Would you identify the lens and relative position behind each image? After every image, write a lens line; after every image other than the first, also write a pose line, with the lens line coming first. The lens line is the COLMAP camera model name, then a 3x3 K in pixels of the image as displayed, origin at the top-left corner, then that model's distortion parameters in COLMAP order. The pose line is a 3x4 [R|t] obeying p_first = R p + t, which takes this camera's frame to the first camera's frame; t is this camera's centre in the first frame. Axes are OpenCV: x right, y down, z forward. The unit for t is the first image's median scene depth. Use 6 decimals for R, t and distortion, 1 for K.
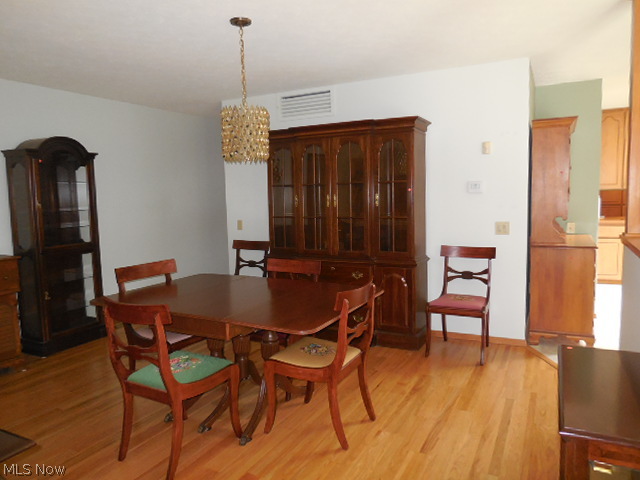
lens RADIAL K [[468.4, 0, 317.3], [0, 468.4, 240.4], [0, 0, 1]] dist [-0.001551, -0.003938]
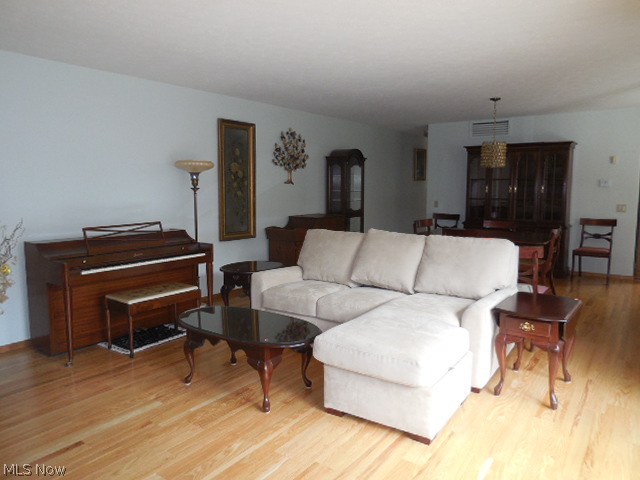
lens RADIAL K [[468.4, 0, 319.9], [0, 468.4, 237.3], [0, 0, 1]] dist [-0.001551, -0.003938]
pose [[0.990134, 0.039032, -0.134575, -0.430852], [-0.037291, 0.999185, 0.015433, 0.089522], [0.135068, -0.010262, 0.990783, -0.779184]]
